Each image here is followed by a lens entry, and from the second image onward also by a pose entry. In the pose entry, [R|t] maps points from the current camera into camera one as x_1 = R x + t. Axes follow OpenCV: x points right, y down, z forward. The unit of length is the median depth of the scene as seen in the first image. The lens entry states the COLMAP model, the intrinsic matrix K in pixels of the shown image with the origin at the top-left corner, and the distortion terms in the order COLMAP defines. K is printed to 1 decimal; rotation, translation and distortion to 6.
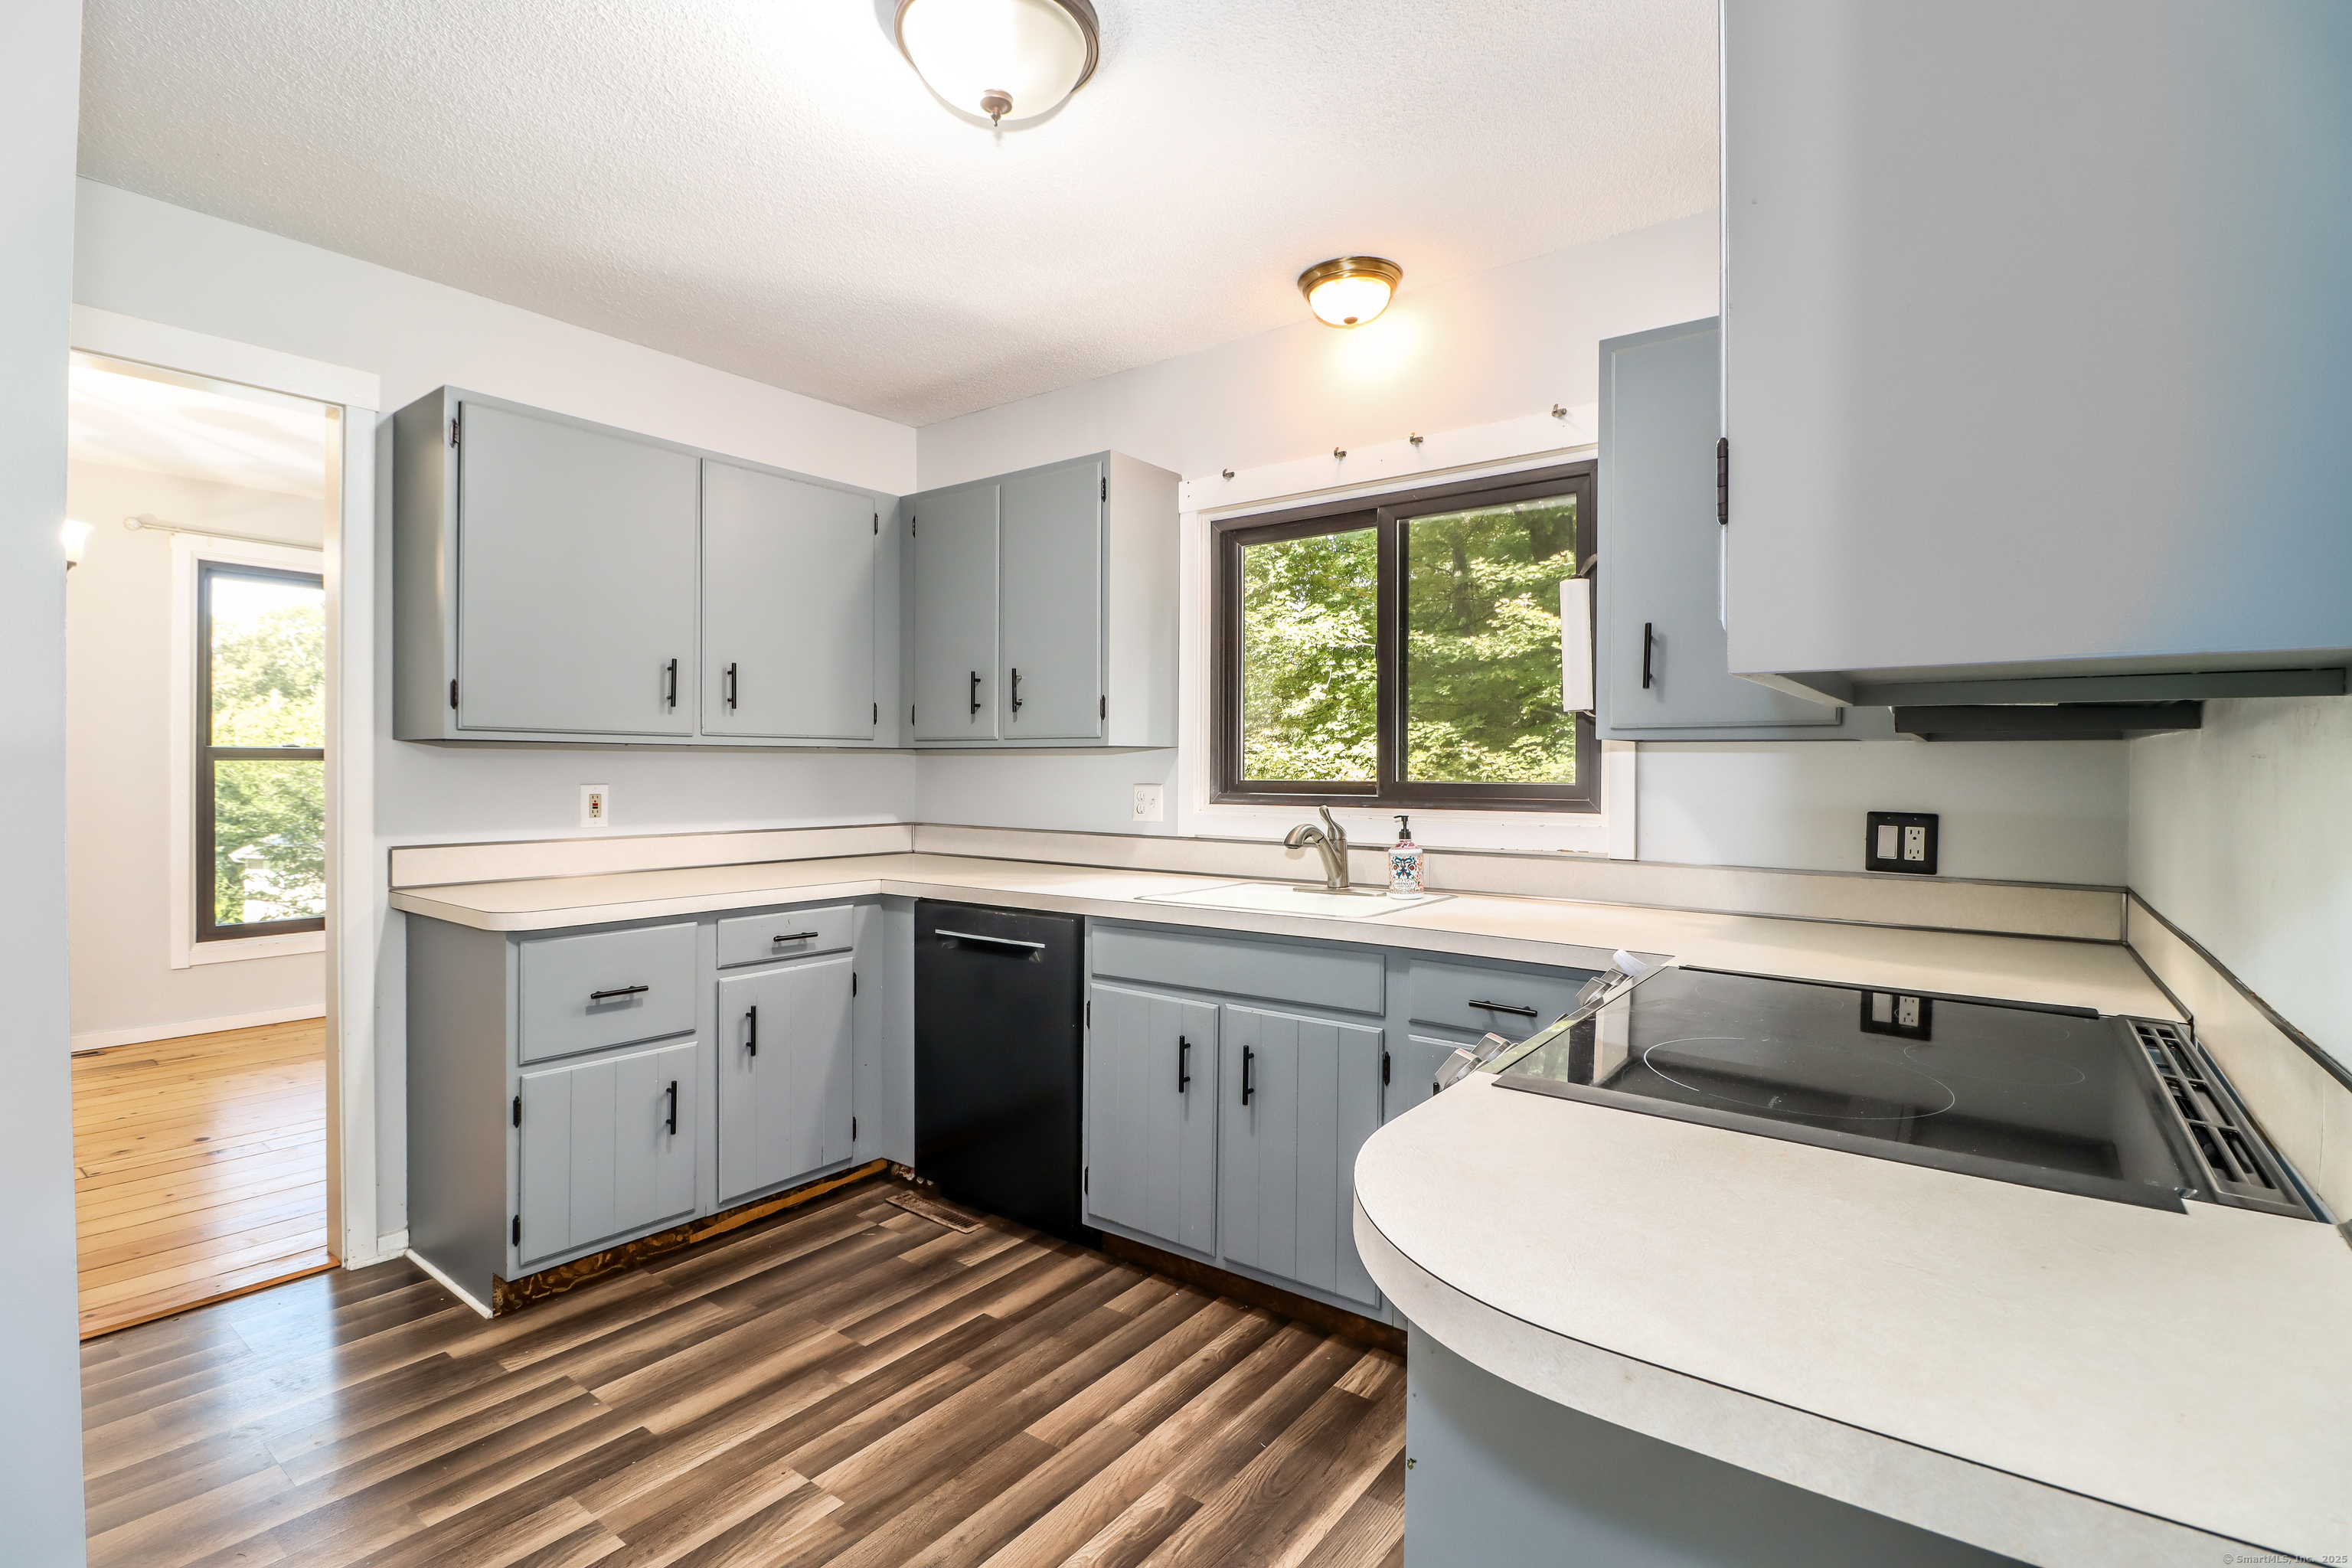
lens RADIAL K [[1093.5, 0, 1180.5], [0, 1093.5, 772.1], [0, 0, 1]] dist [0.000245, -0.015251]
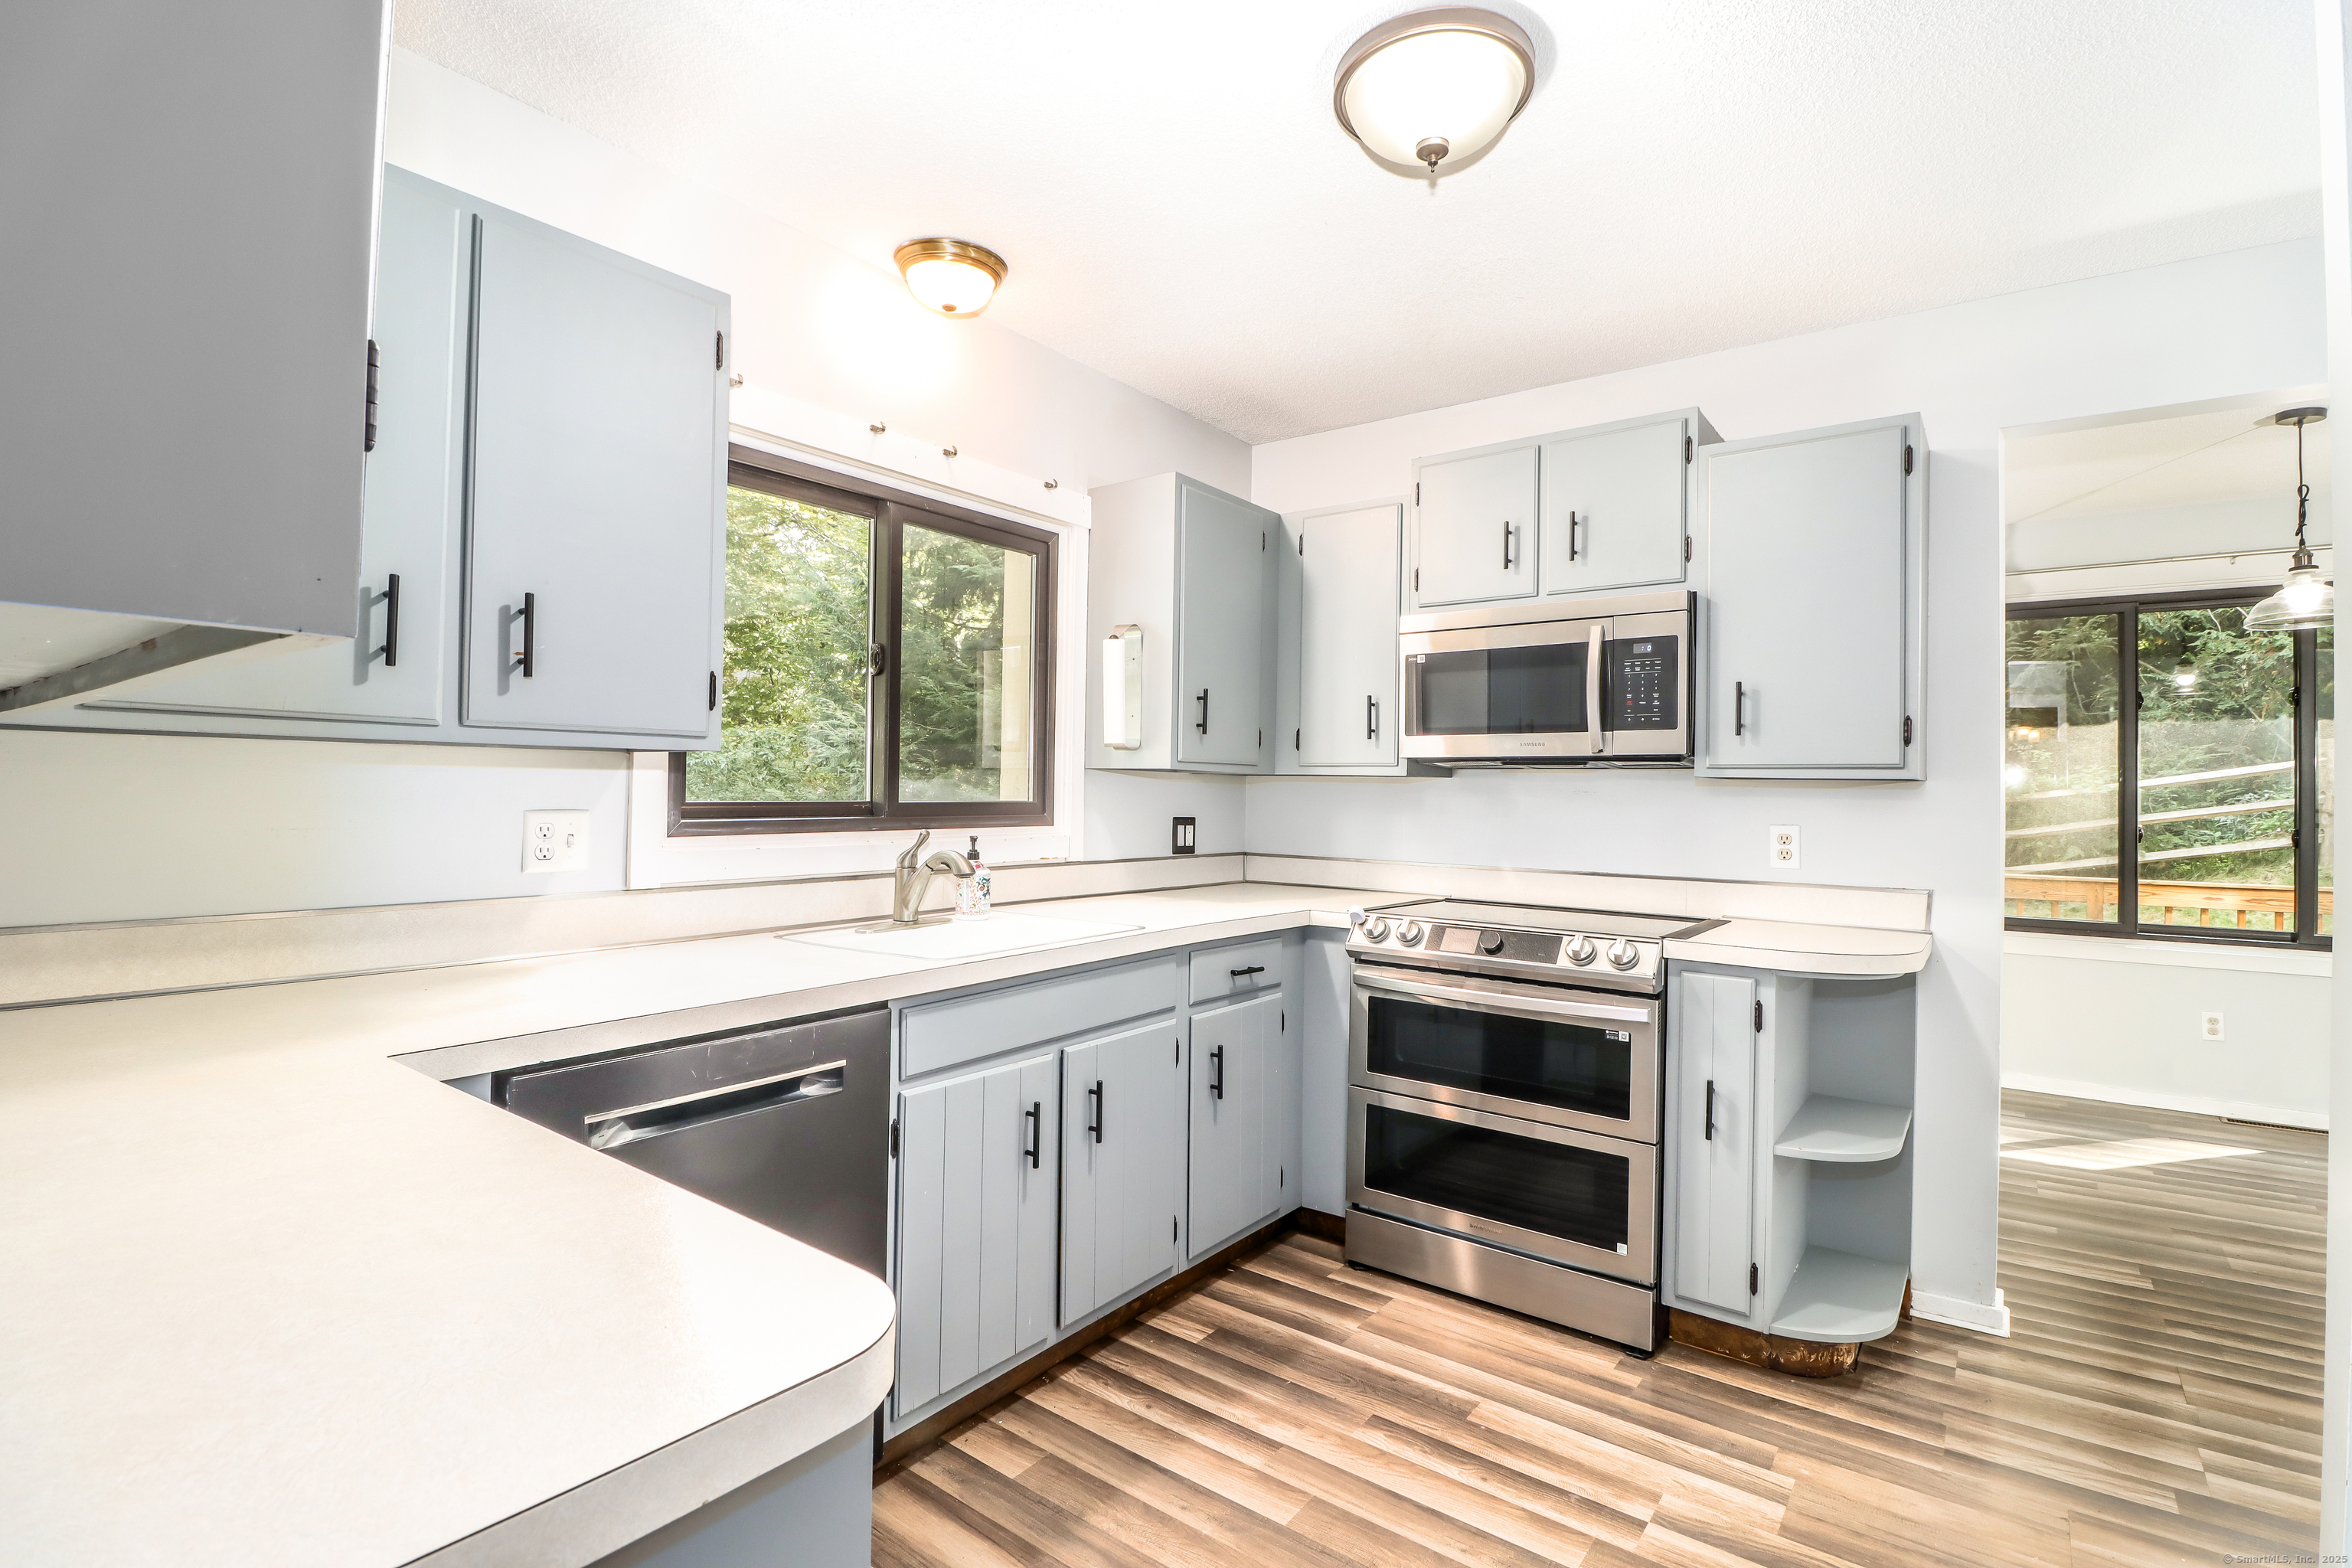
lens RADIAL K [[1093.5, 0, 1180.5], [0, 1093.5, 772.1], [0, 0, 1]] dist [0.000245, -0.015251]
pose [[0.001193, 0.011572, 0.999932, -0.962444], [-0.011723, 0.999864, -0.011557, -0.010932], [-0.999931, -0.011709, 0.001329, 0.993746]]
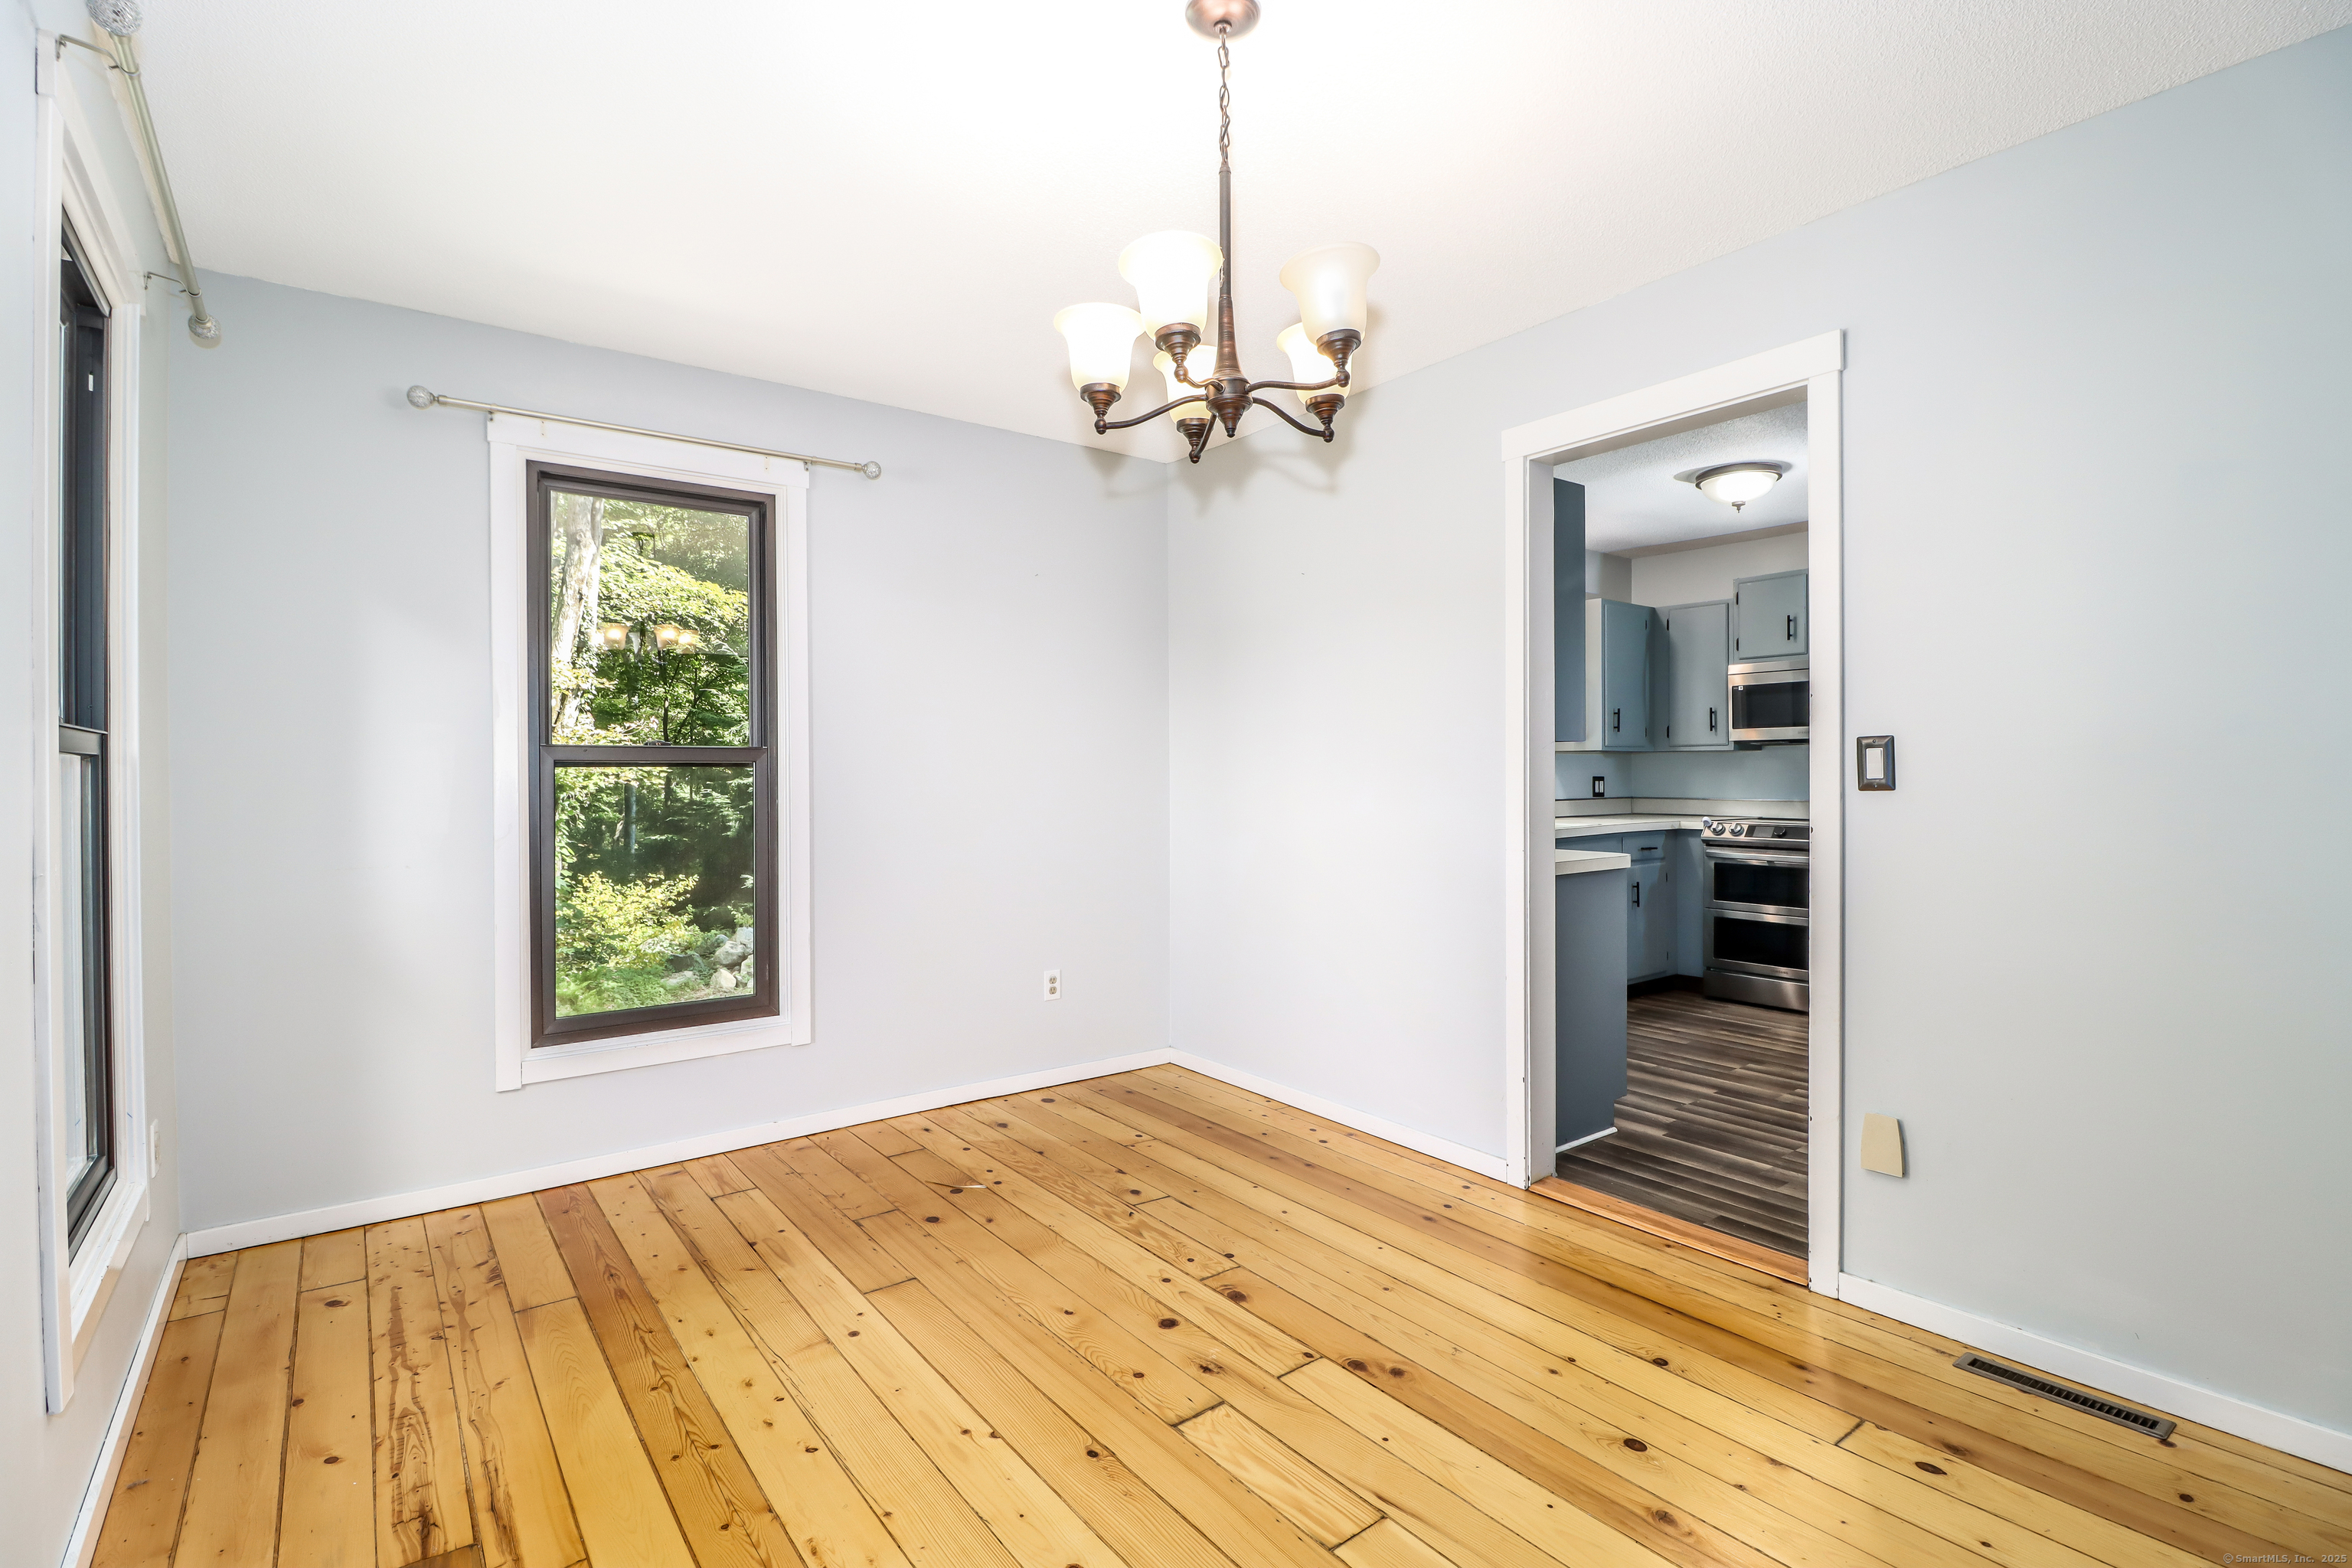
lens RADIAL K [[1093.5, 0, 1180.5], [0, 1093.5, 772.1], [0, 0, 1]] dist [0.000245, -0.015251]
pose [[0.267637, -0.007648, 0.963490, -2.436597], [0.008776, 0.999946, 0.005499, -0.000291], [-0.963480, 0.006984, 0.267689, 1.281818]]
